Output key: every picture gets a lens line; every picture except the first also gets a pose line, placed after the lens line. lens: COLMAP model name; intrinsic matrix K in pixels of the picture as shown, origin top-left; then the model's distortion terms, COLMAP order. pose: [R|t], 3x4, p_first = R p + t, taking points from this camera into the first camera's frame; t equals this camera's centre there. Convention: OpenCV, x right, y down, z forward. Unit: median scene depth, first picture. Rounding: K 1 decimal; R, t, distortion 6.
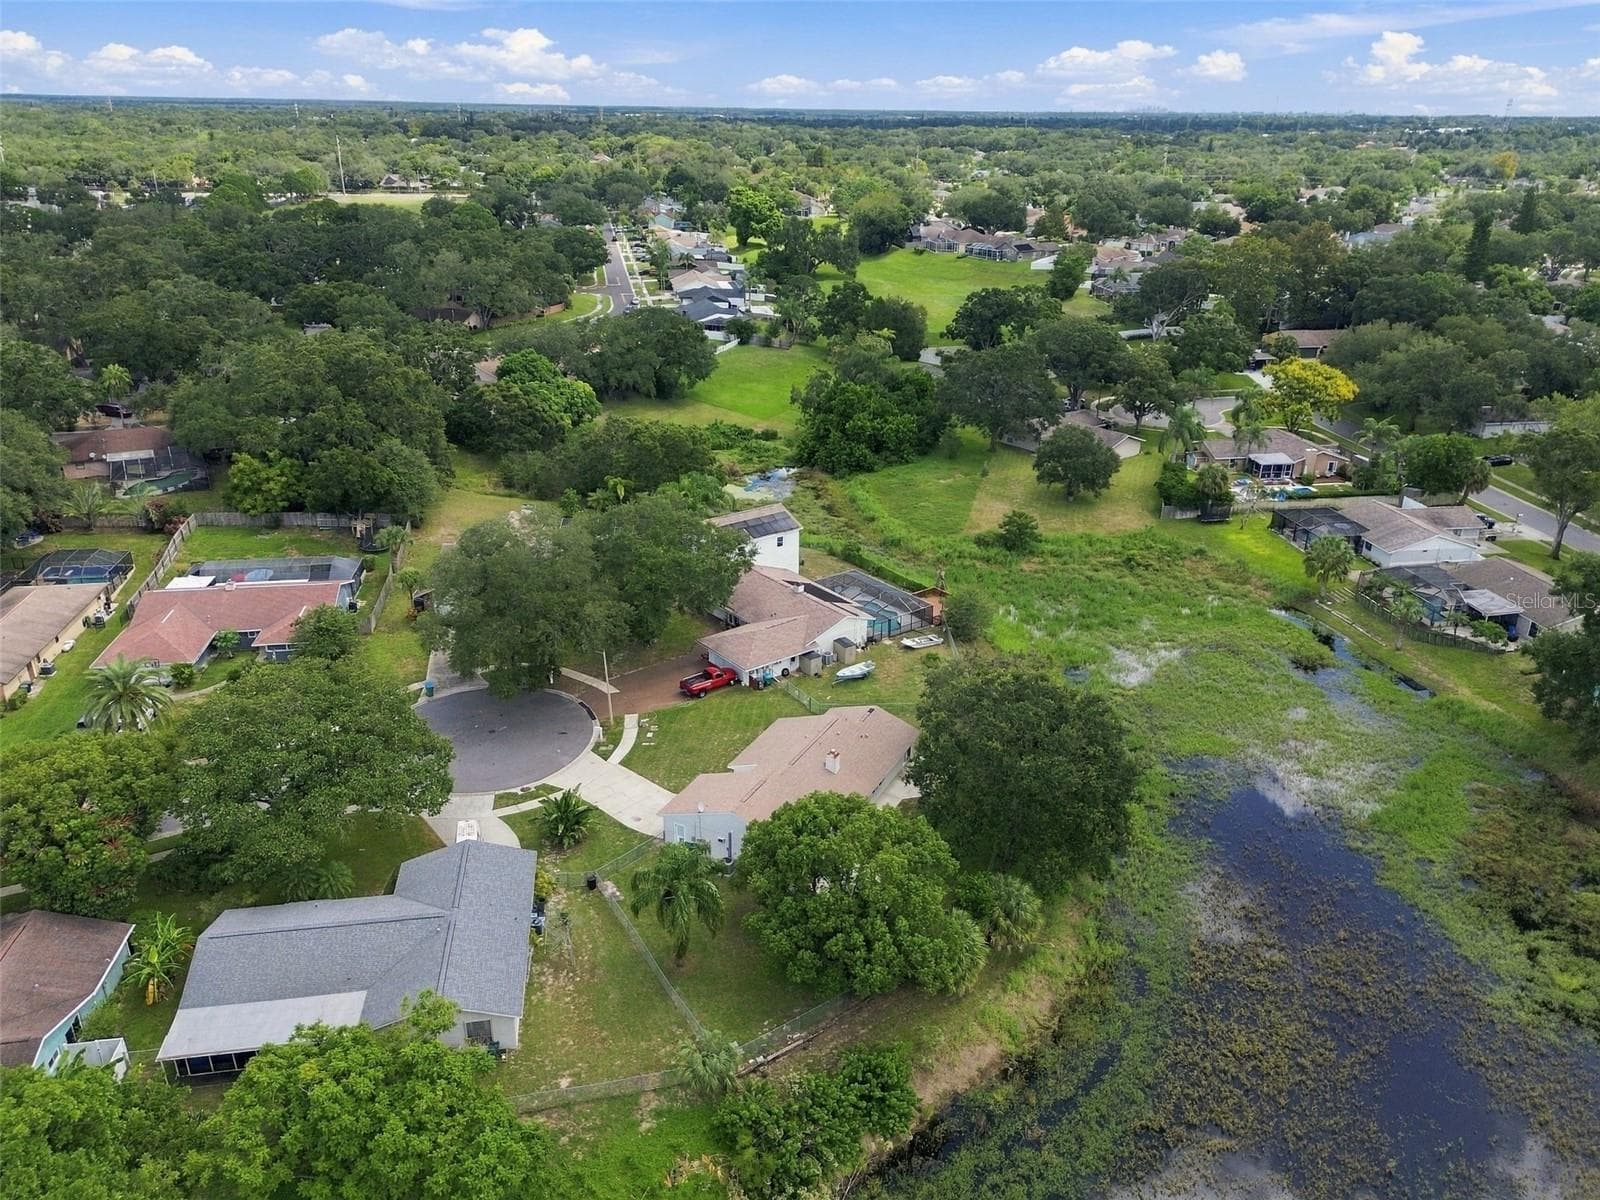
lens RADIAL K [[1140.5, 0, 800.0], [0, 1140.5, 600.0], [0, 0, 1]] dist [0.083180, -0.096066]
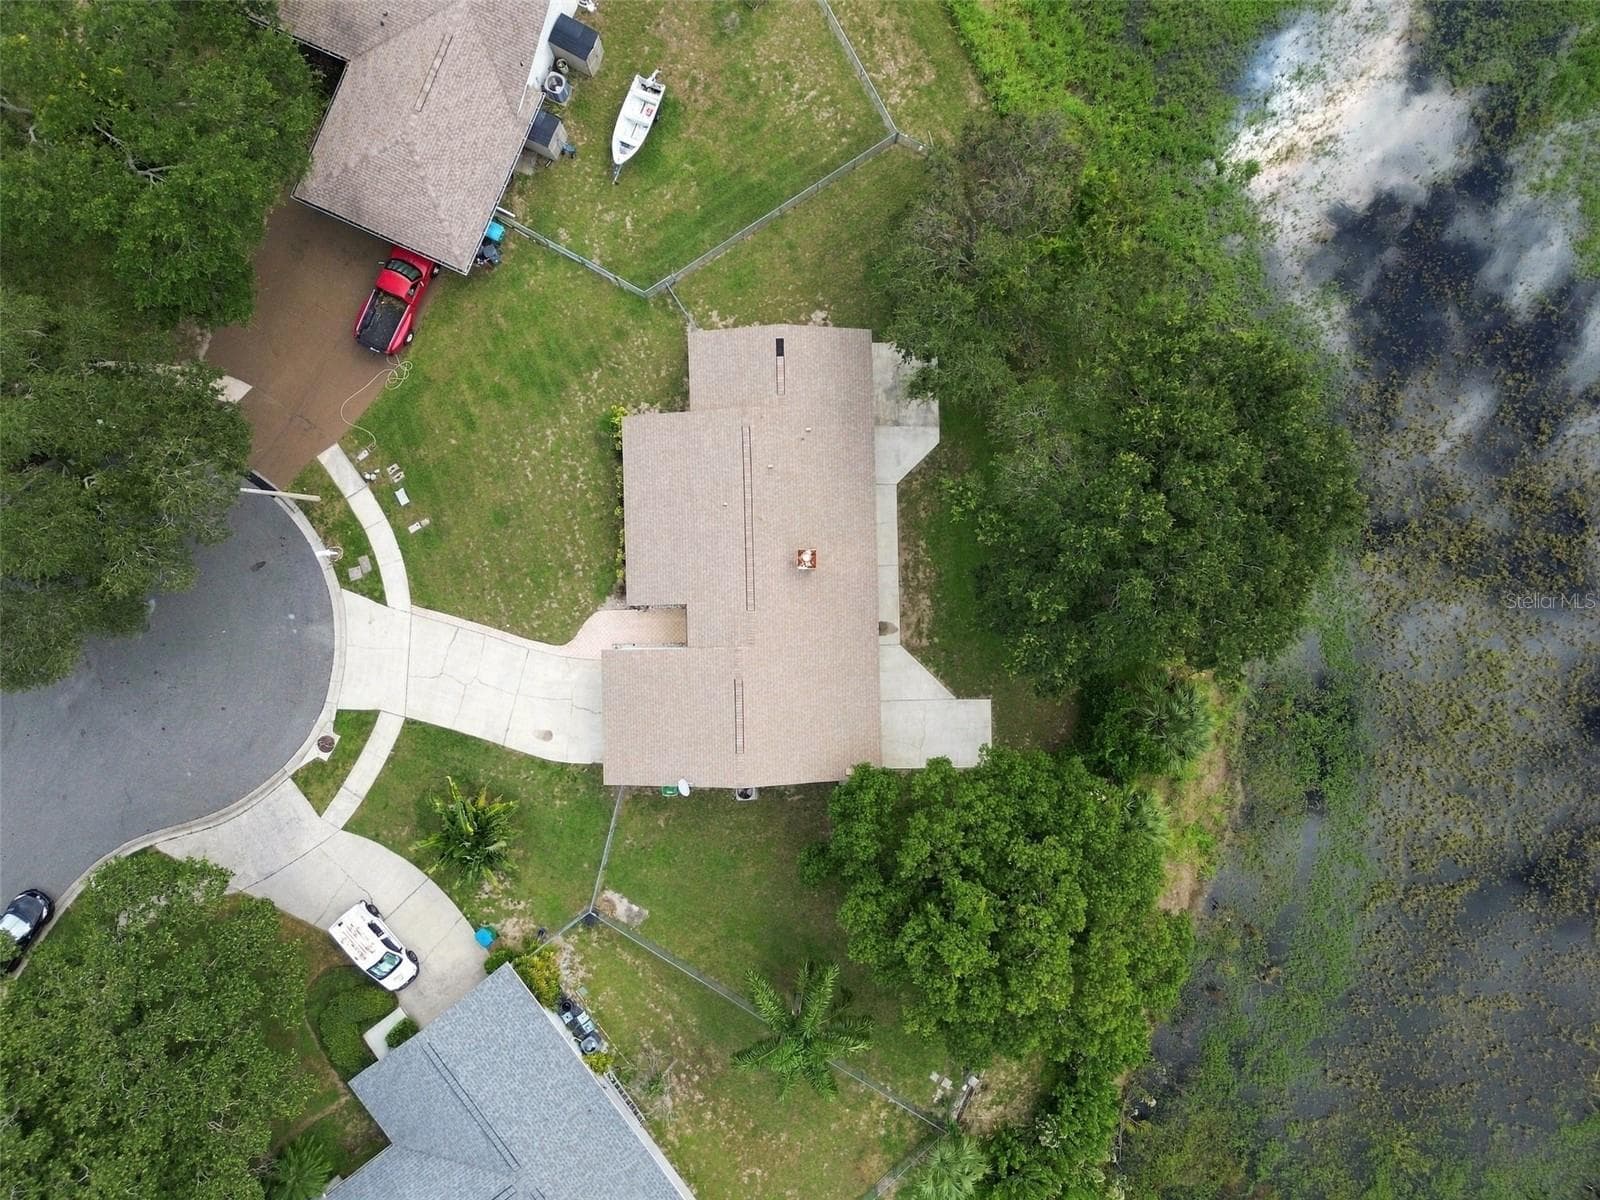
lens RADIAL K [[1150.5, 0, 800.0], [0, 1150.5, 600.0], [0, 0, 1]] dist [0.059069, -0.080271]
pose [[0.879497, -0.475902, 0.001517, 0.007941], [0.190311, 0.354626, 0.915435, -0.220295], [-0.436196, -0.804834, 0.402462, 0.427581]]
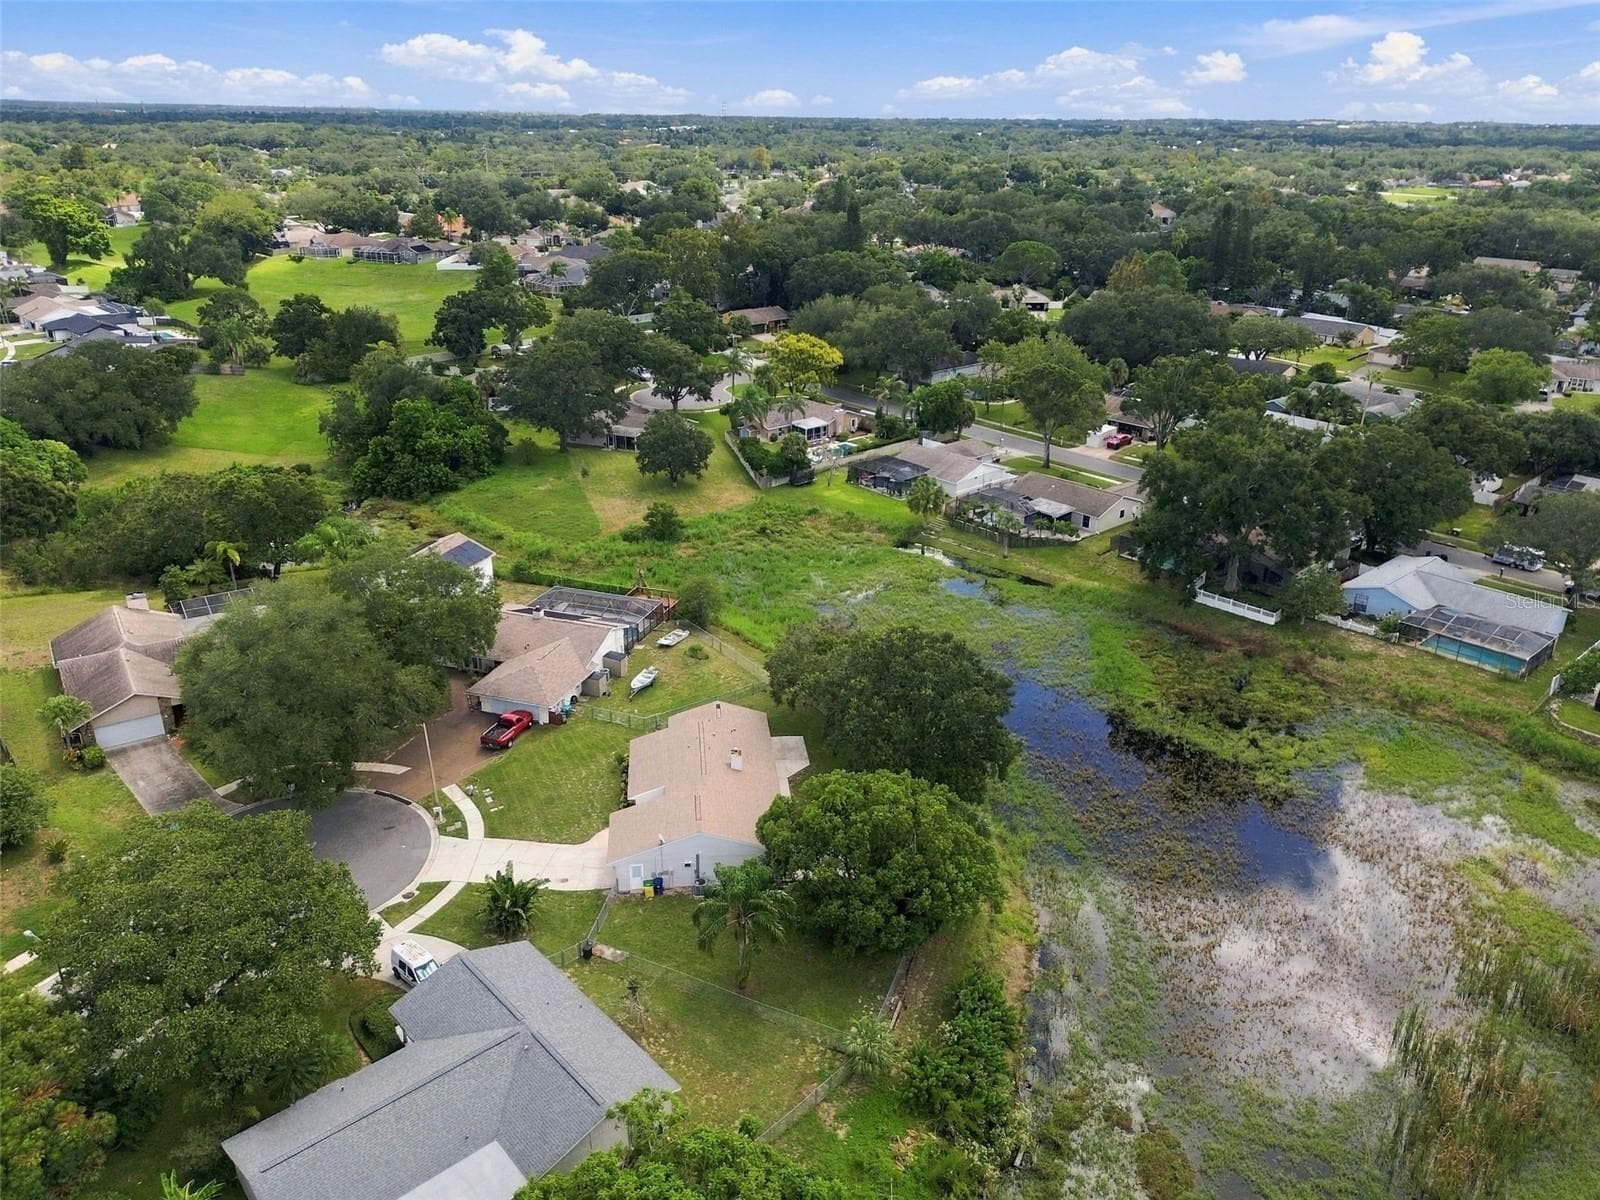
lens RADIAL K [[1150.5, 0, 800.0], [0, 1150.5, 600.0], [0, 0, 1]] dist [0.059069, -0.080271]
pose [[0.833715, -0.211712, 0.509997, -0.235168], [0.210888, 0.975651, 0.060268, -0.025732], [-0.510338, 0.057306, 0.858062, 0.052703]]
